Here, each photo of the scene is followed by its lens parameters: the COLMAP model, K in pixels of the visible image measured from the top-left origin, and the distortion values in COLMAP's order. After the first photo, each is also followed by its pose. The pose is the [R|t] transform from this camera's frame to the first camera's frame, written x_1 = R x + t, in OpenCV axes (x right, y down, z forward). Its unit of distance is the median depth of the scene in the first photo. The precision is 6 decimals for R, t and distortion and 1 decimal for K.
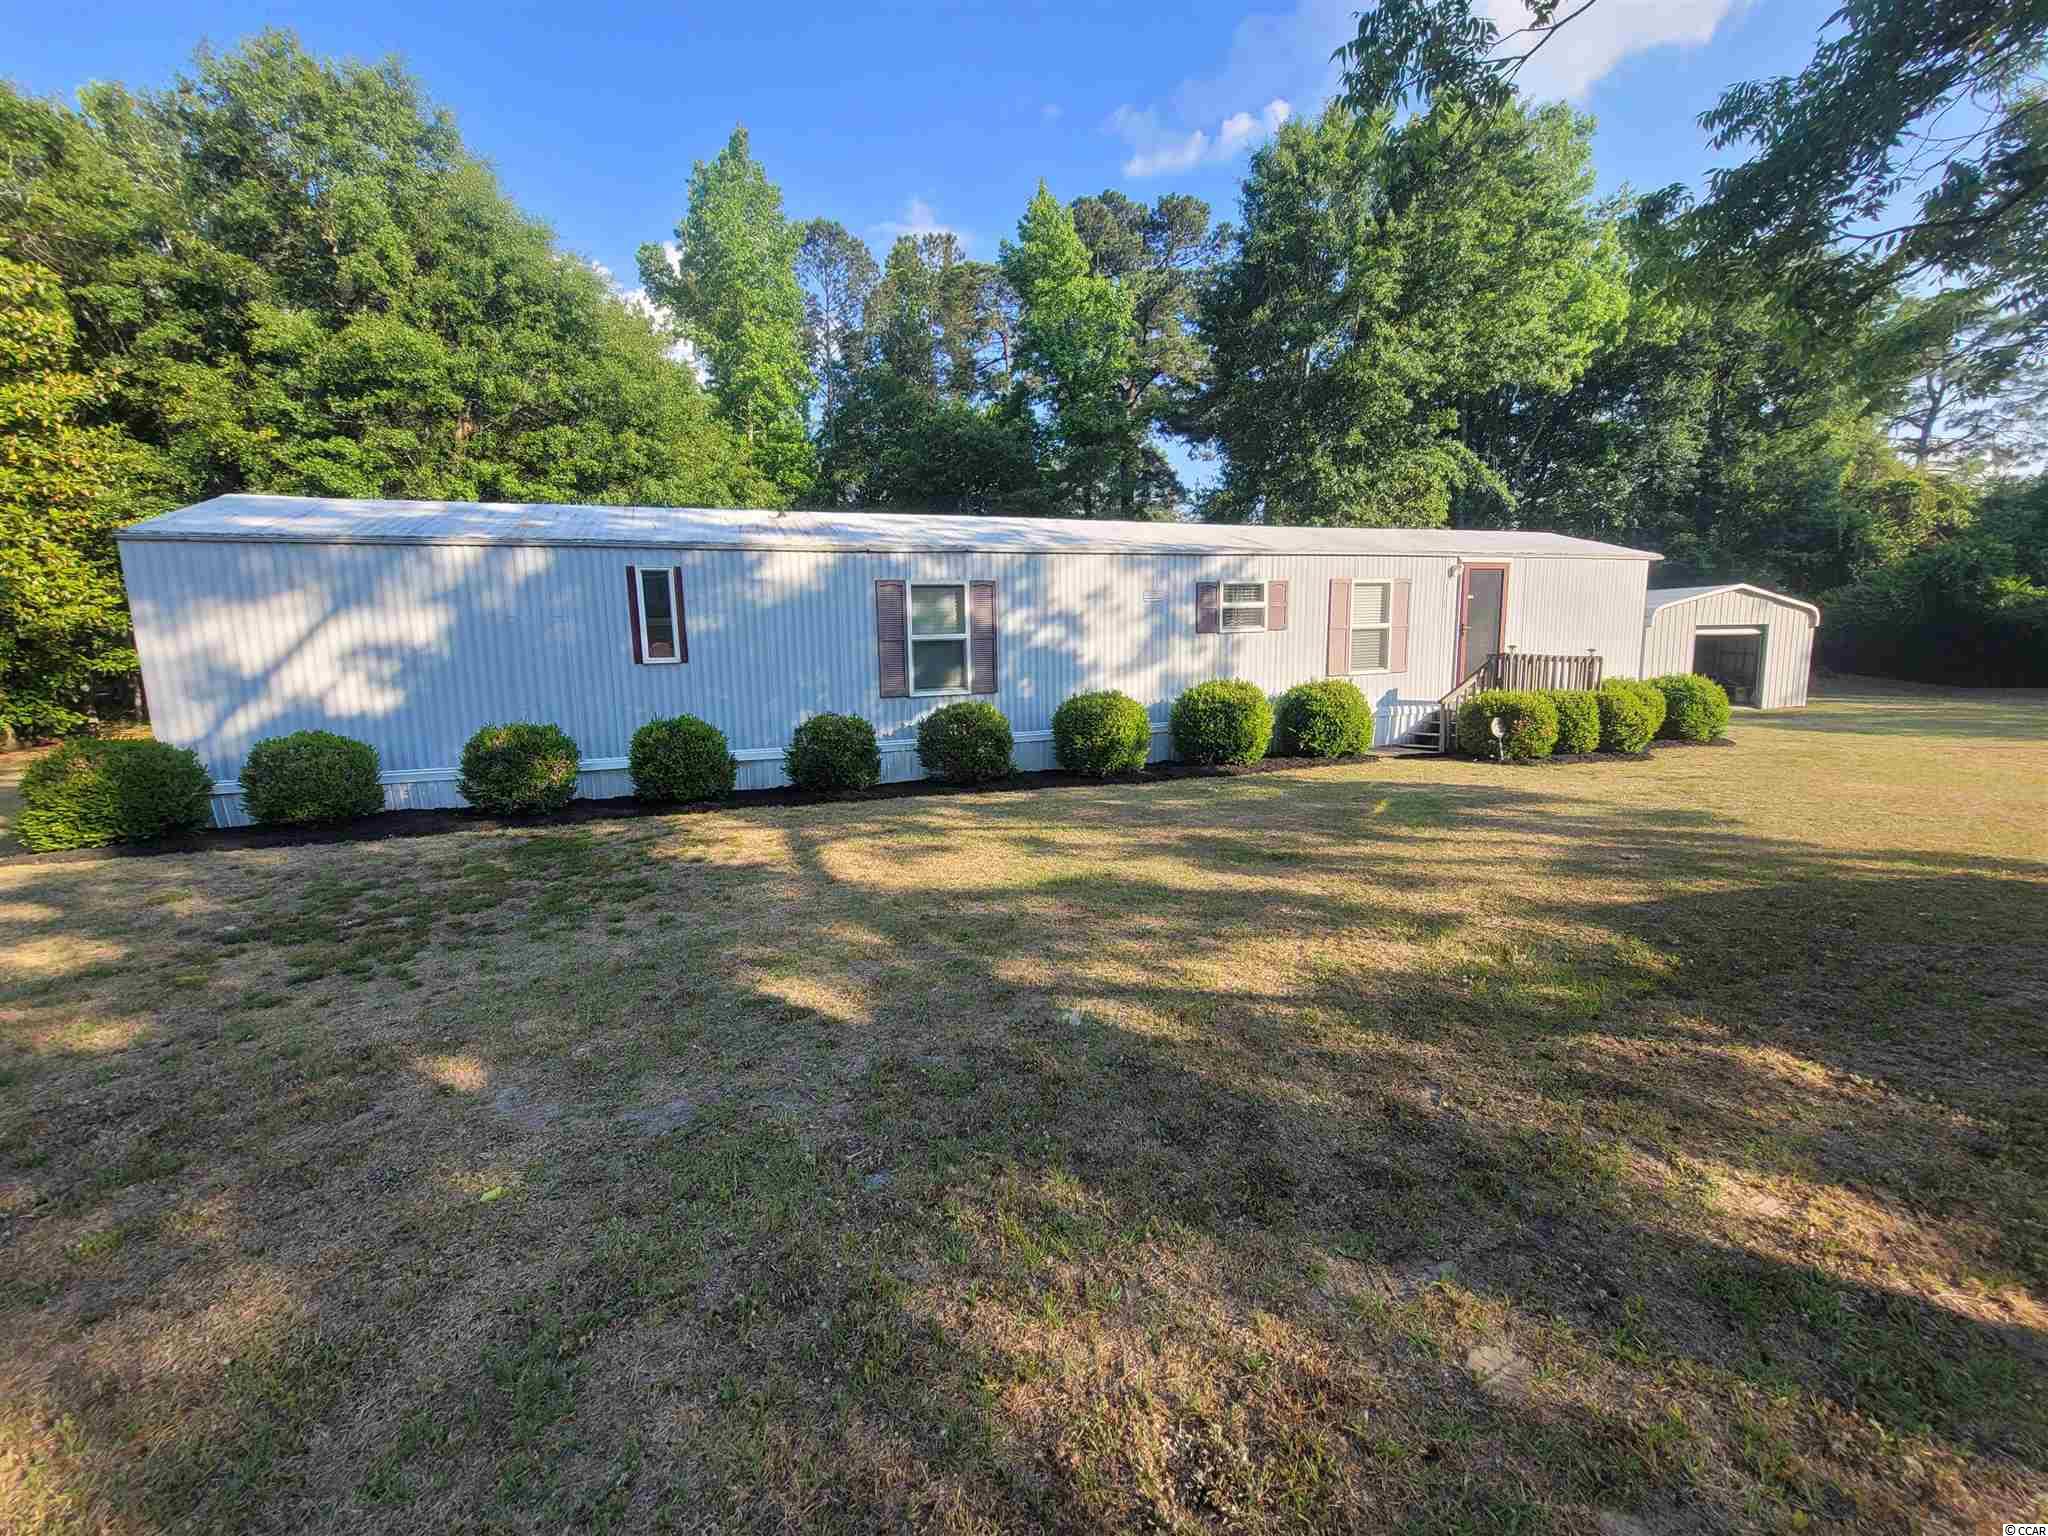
lens RADIAL K [[822.5, 0, 1022.9], [0, 822.5, 760.2], [0, 0, 1]] dist [-0.000872, 0.000421]
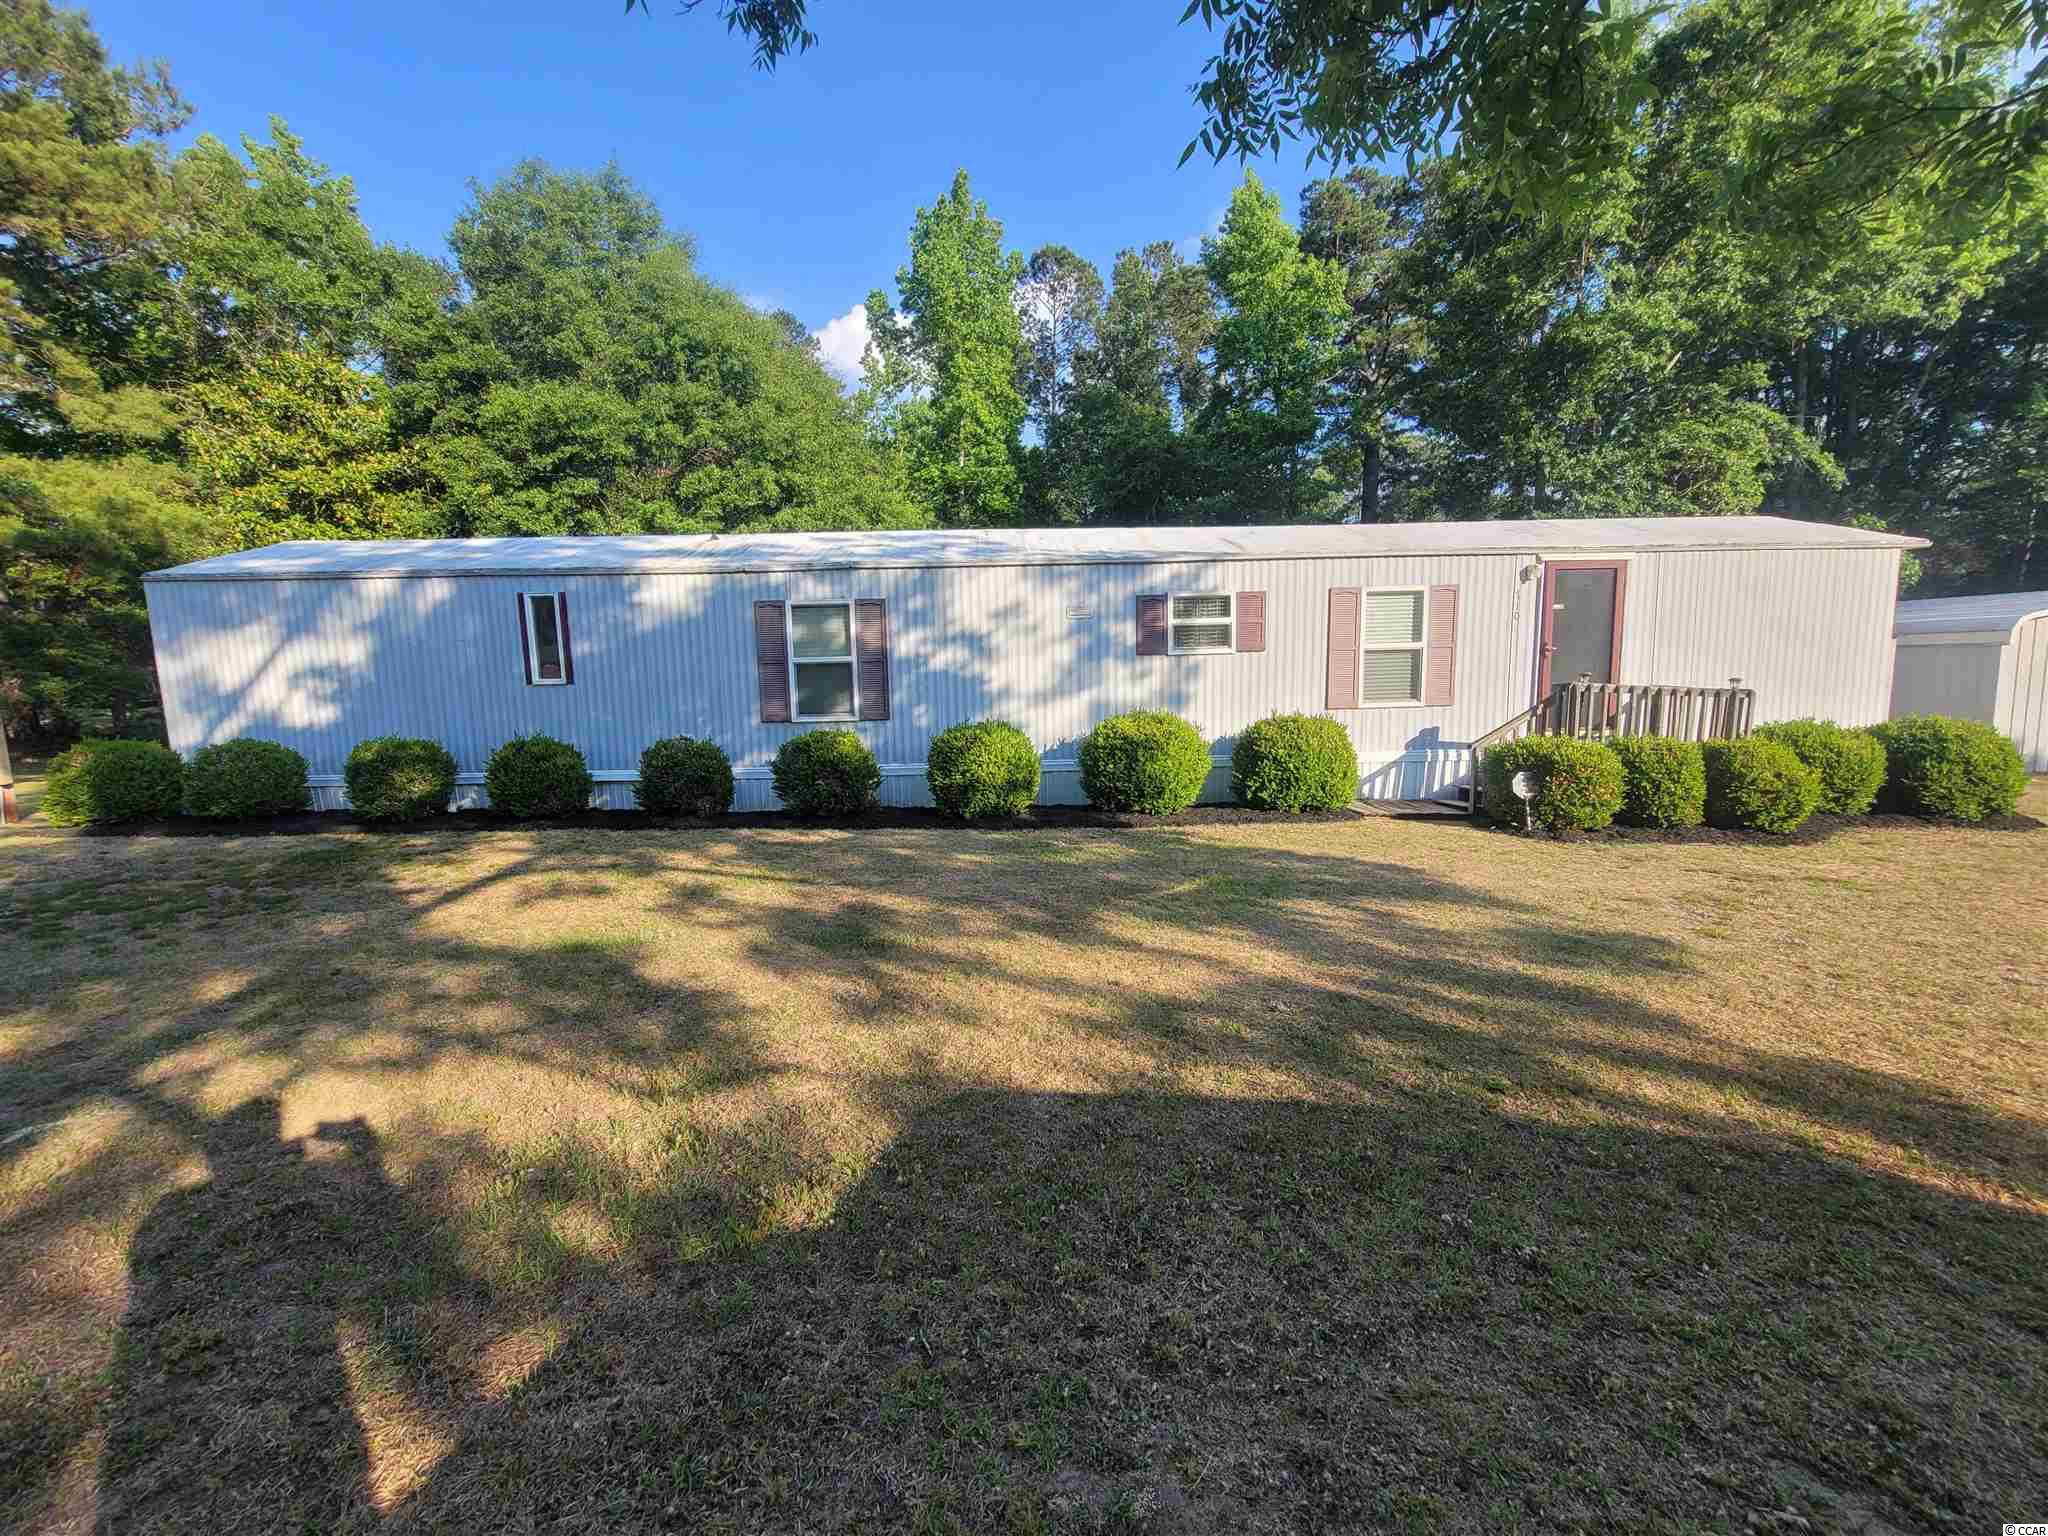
lens RADIAL K [[829.8, 0, 1006.9], [0, 829.8, 761.2], [0, 0, 1]] dist [-0.002025, -0.000317]
pose [[0.947390, 0.042117, -0.317298, 0.374980], [-0.048281, 0.998767, -0.011586, -0.030418], [0.316418, 0.026296, 0.948255, 0.155383]]
